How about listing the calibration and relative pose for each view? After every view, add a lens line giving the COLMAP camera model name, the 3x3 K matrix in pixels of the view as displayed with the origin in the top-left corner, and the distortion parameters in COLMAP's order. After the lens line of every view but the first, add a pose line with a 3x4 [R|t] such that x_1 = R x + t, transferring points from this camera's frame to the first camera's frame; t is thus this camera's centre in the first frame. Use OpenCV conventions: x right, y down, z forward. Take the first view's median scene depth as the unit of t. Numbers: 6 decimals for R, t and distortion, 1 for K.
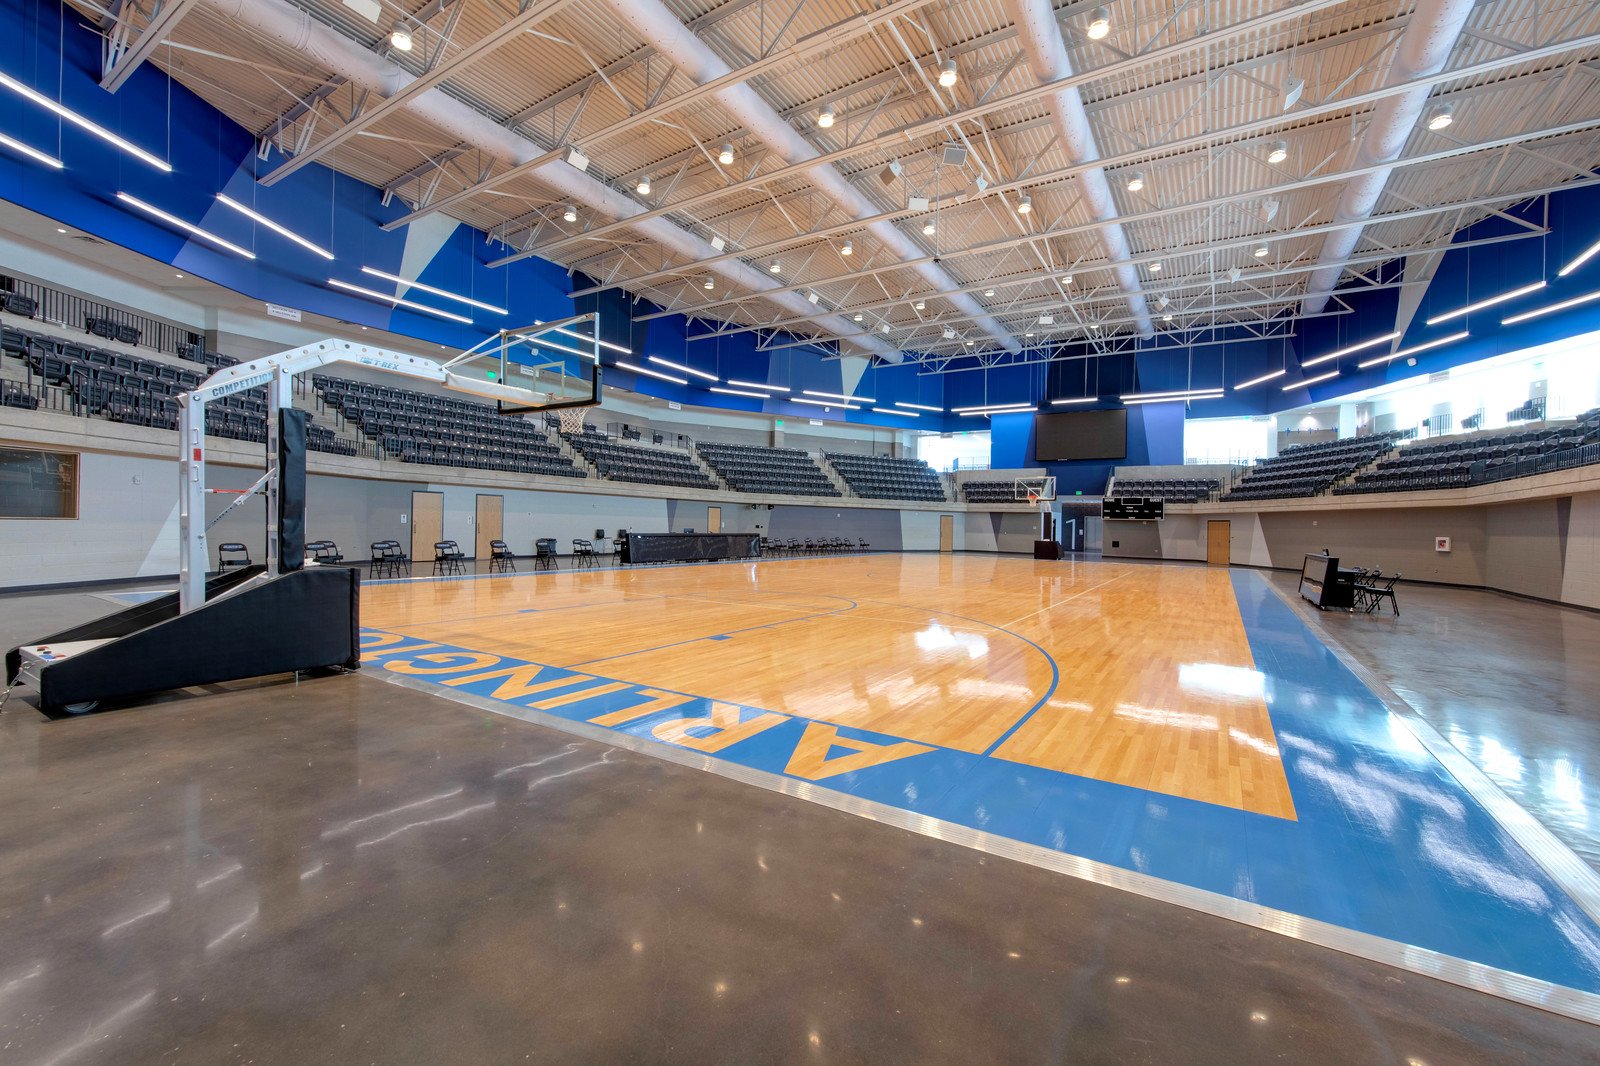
lens RADIAL K [[652.3, 0, 803.3], [0, 652.3, 538.8], [0, 0, 1]] dist [0.010493, -0.000060]
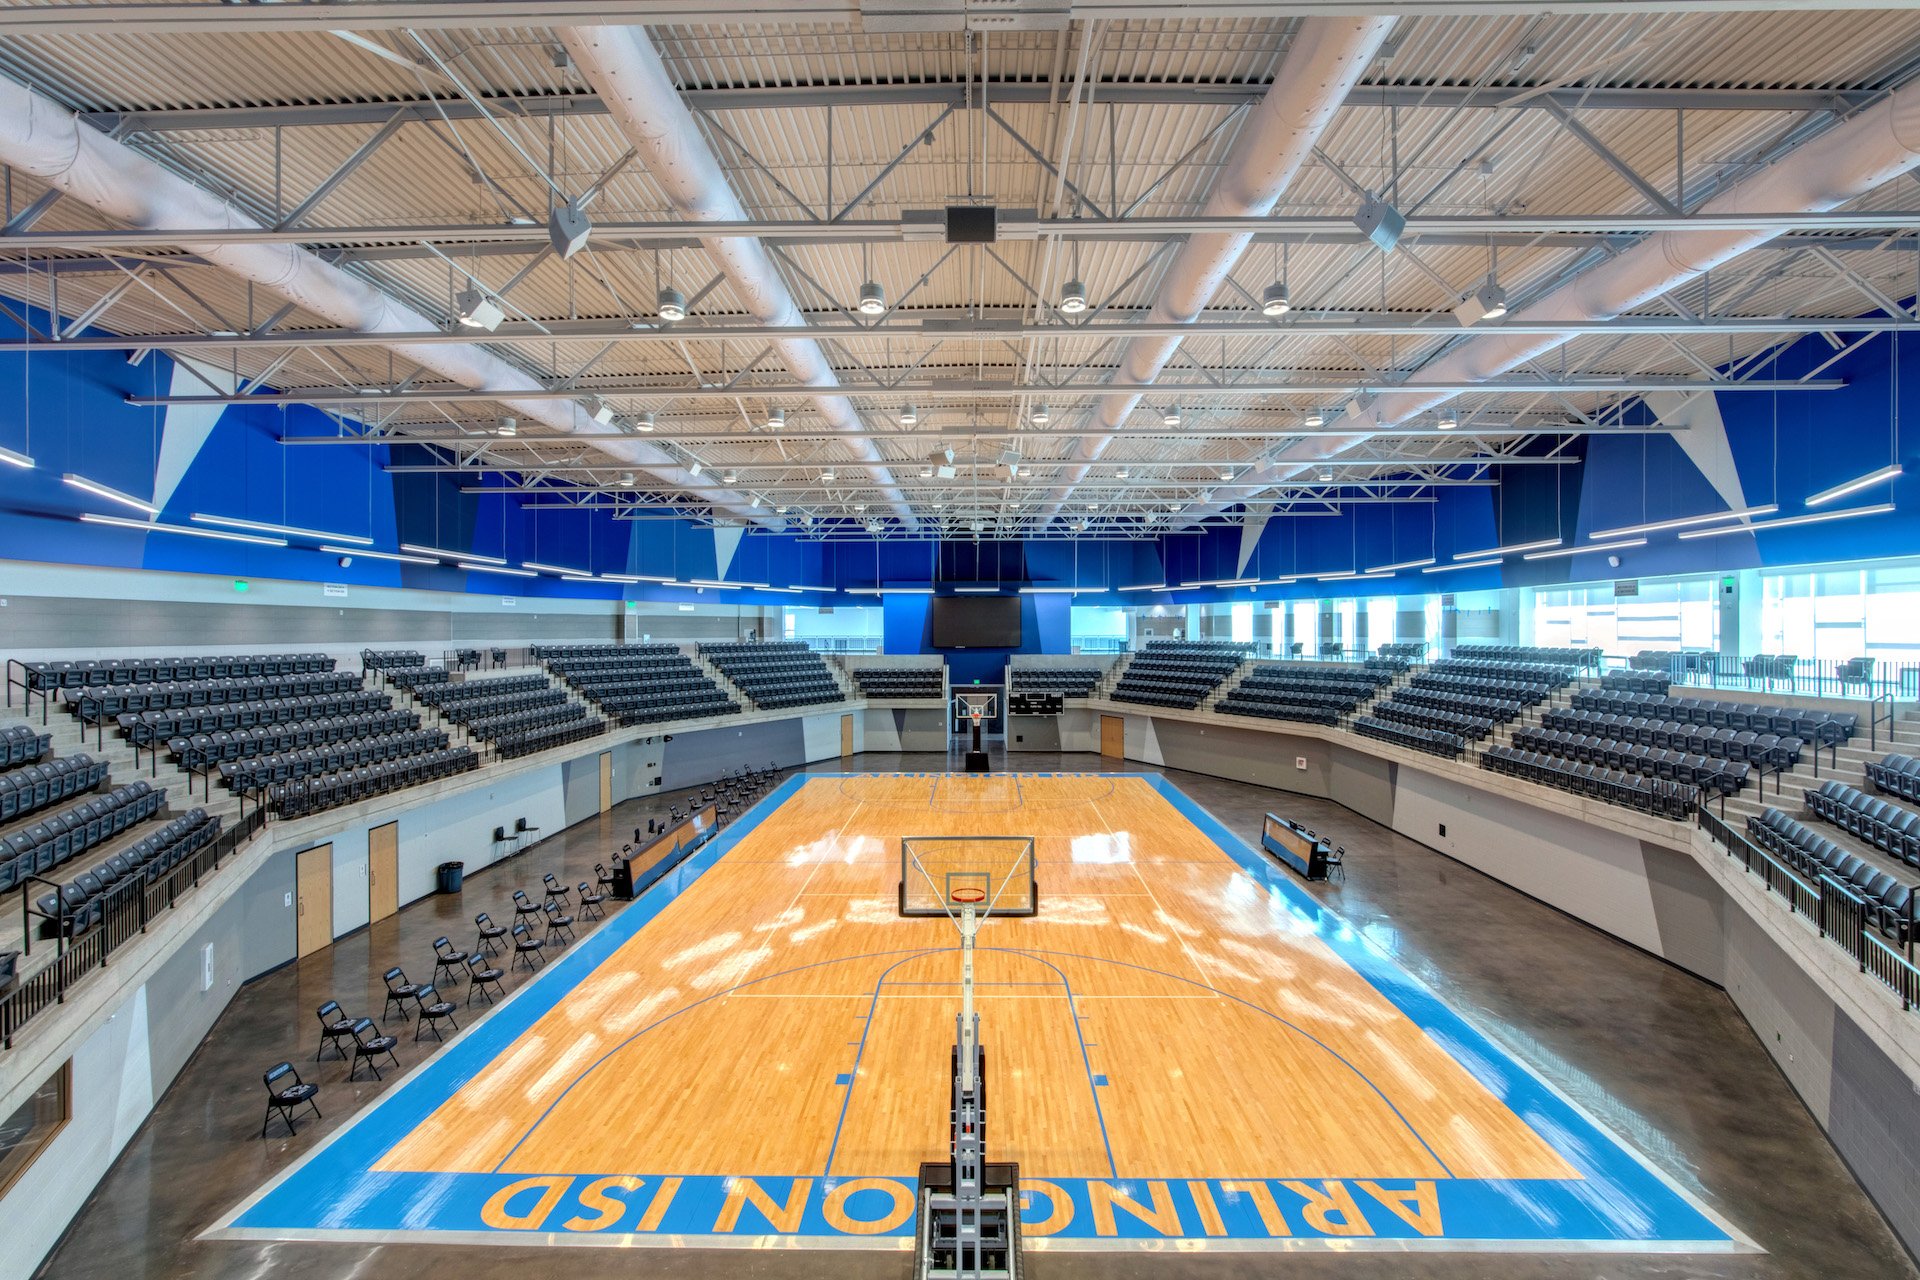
lens RADIAL K [[850.8, 0, 962.1], [0, 850.8, 636.3], [0, 0, 1]] dist [-0.001249, 0.000001]
pose [[0.856232, -0.025679, 0.515952, -0.241572], [0.031318, 0.999507, -0.002226, -0.141557], [-0.515641, 0.018065, 0.856614, -0.044613]]
